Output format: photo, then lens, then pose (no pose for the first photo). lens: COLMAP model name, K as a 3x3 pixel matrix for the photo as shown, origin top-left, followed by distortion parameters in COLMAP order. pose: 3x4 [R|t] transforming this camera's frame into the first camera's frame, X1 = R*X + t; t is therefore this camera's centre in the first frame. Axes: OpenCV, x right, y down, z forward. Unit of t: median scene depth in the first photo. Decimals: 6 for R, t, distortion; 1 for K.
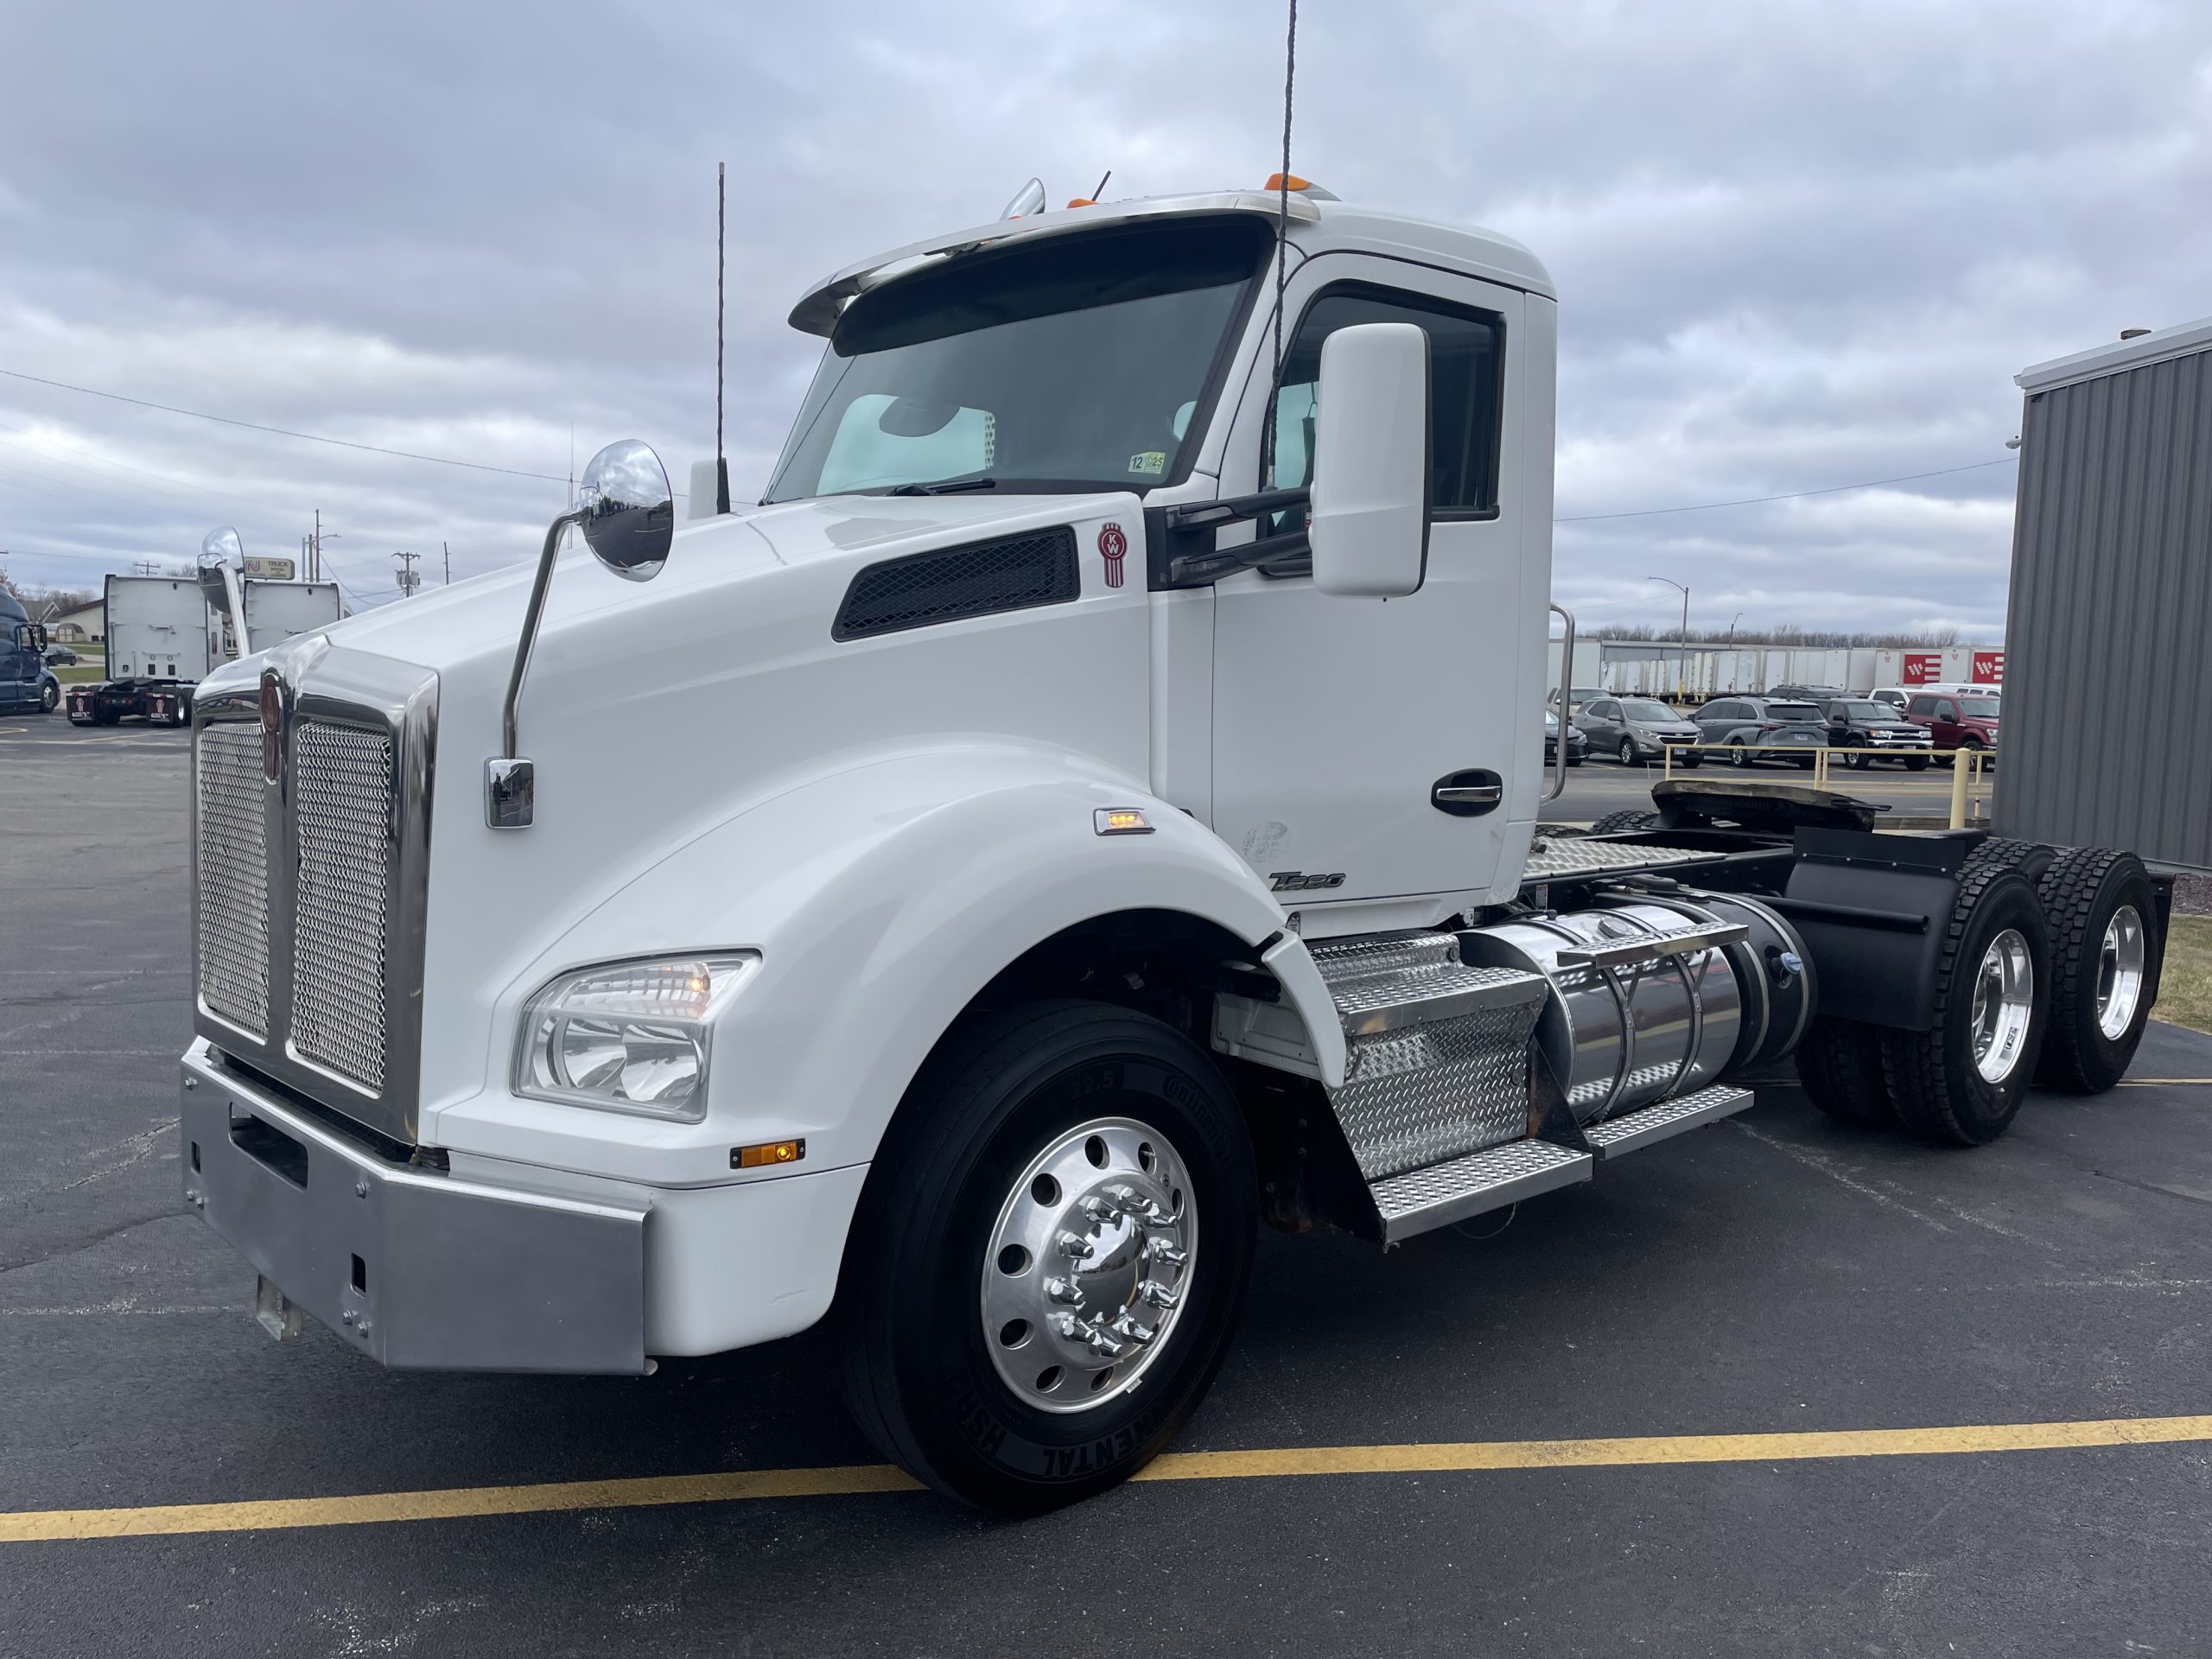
lens RADIAL K [[1709.6, 0, 1098.8], [0, 1709.6, 819.2], [0, 0, 1]] dist [-0.007445, -0.006332]
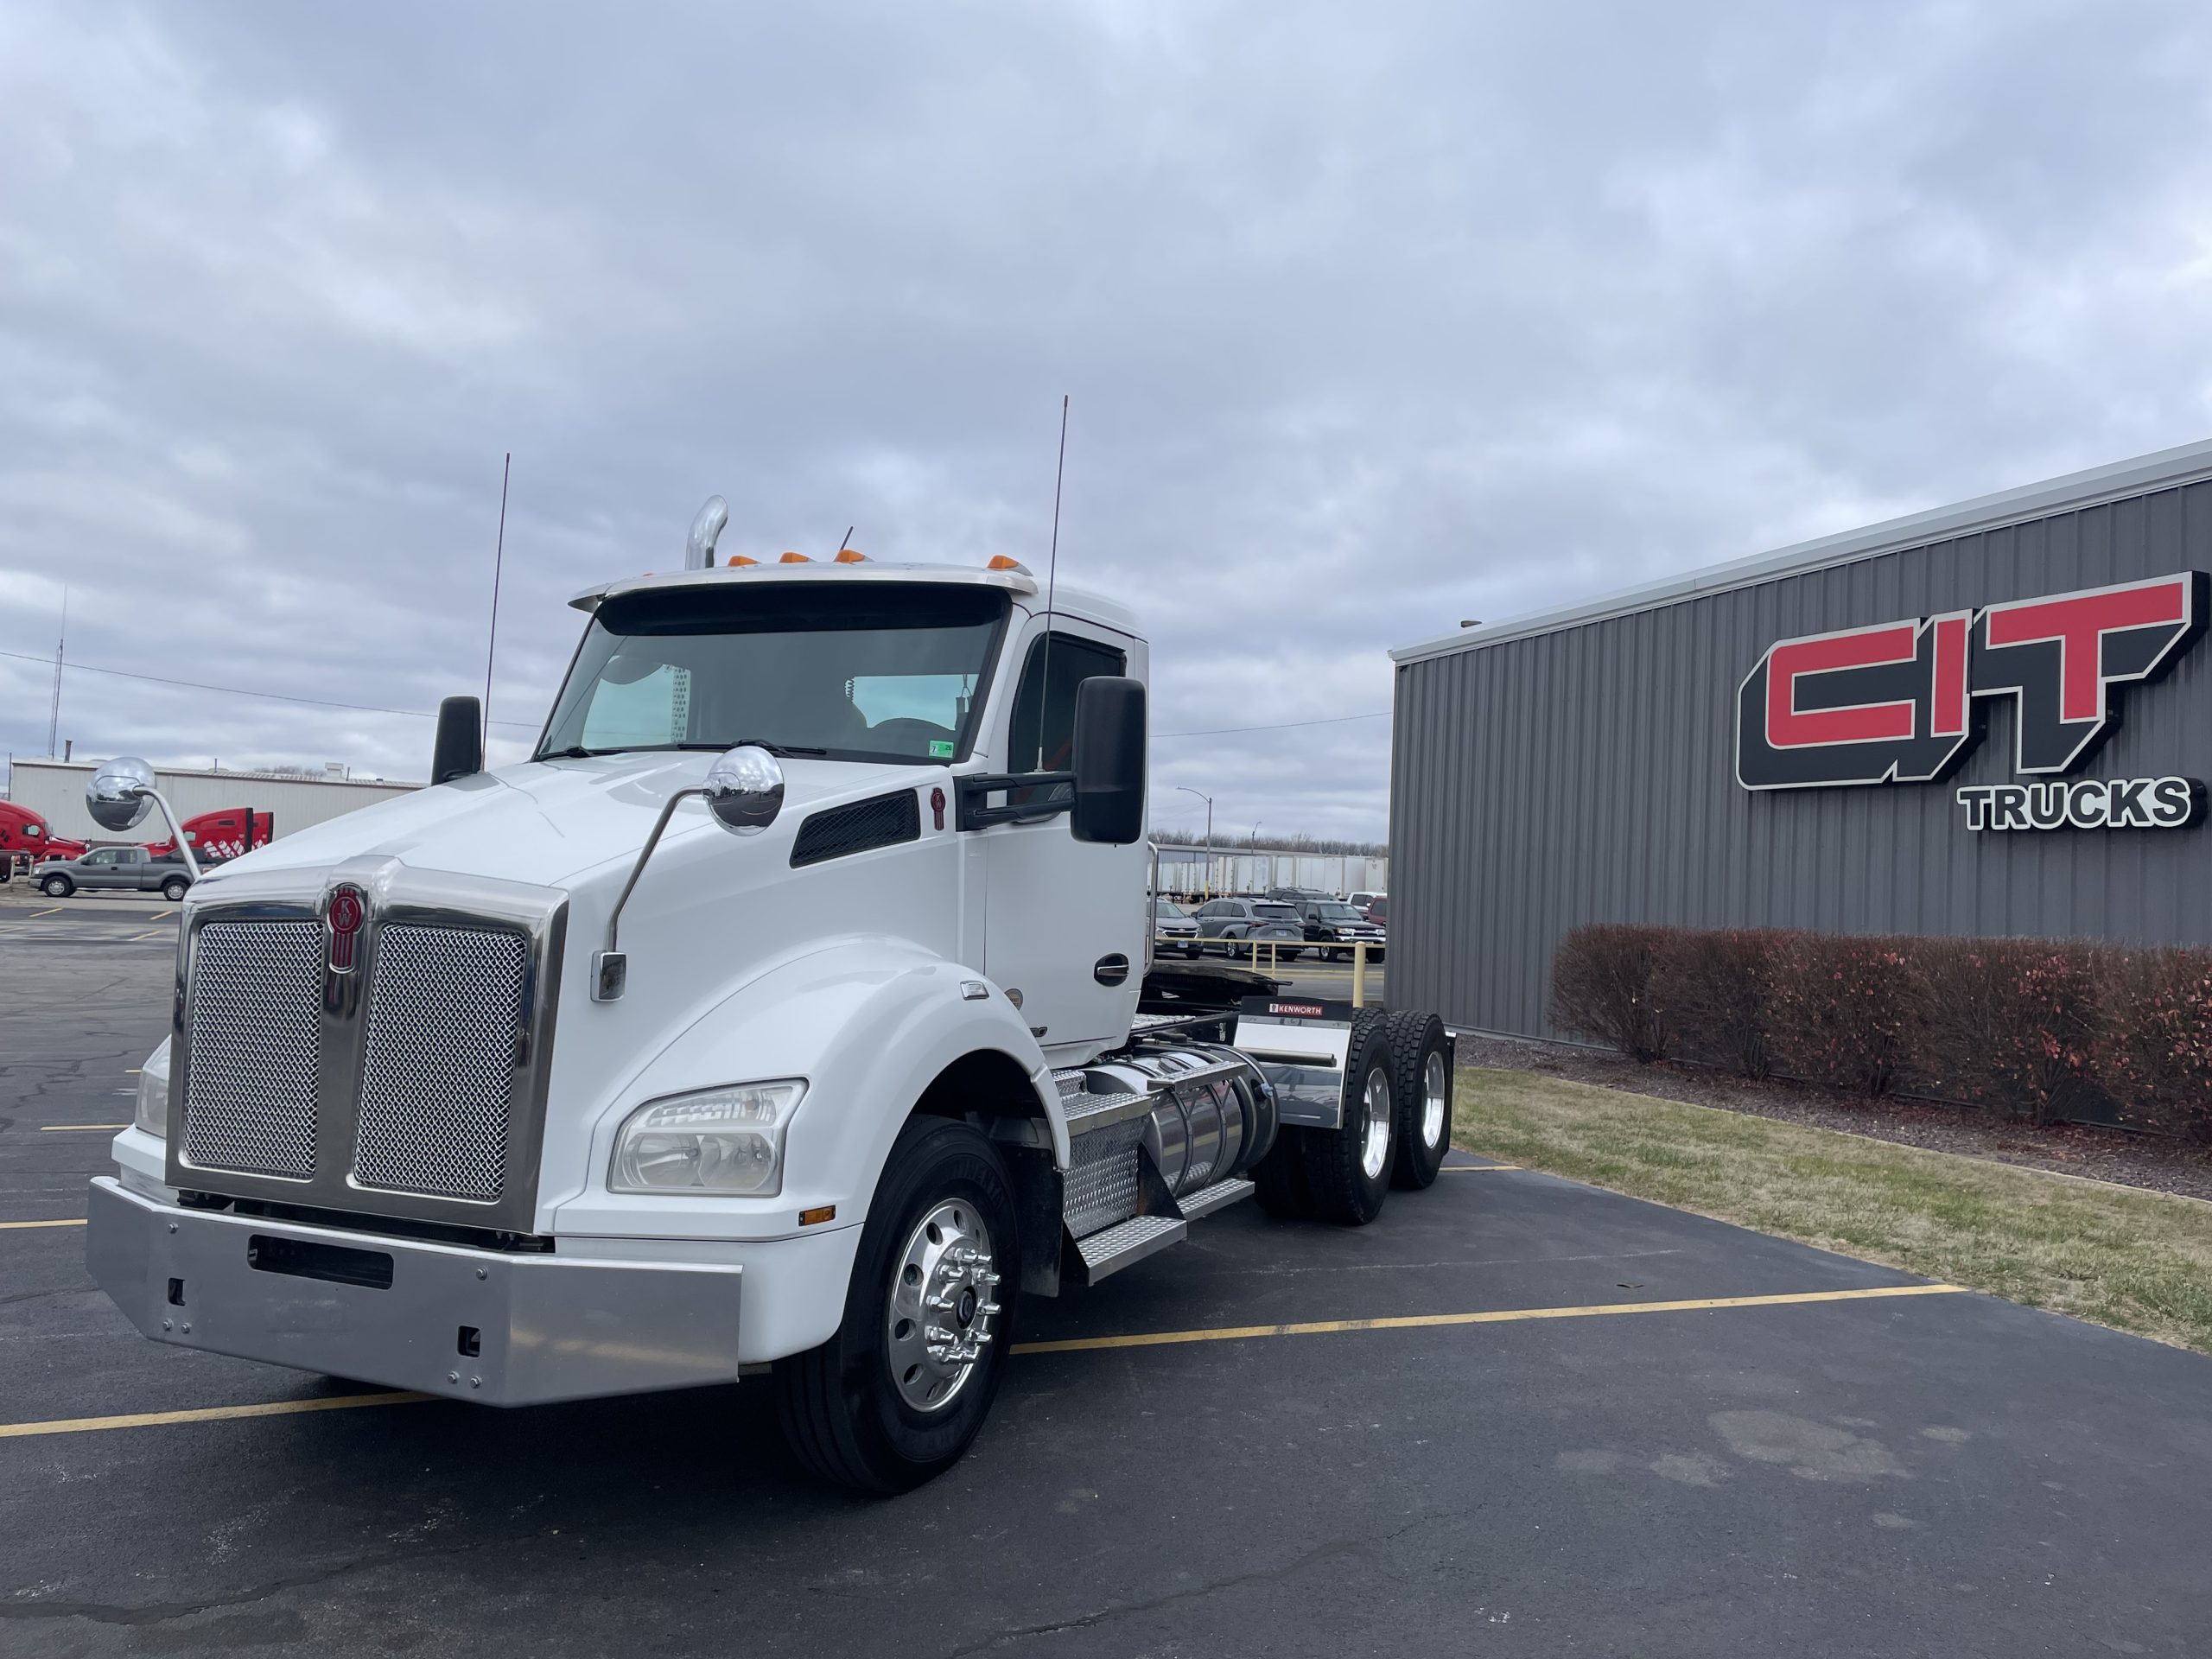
lens RADIAL K [[1644.8, 0, 1106.0], [0, 1644.8, 829.5], [0, 0, 1]] dist [0.110964, -0.115403]
pose [[0.910279, 0.032458, 0.412722, -0.412573], [0.010625, 0.994762, -0.101667, 0.008363], [-0.413860, 0.096930, 0.905166, -0.317102]]
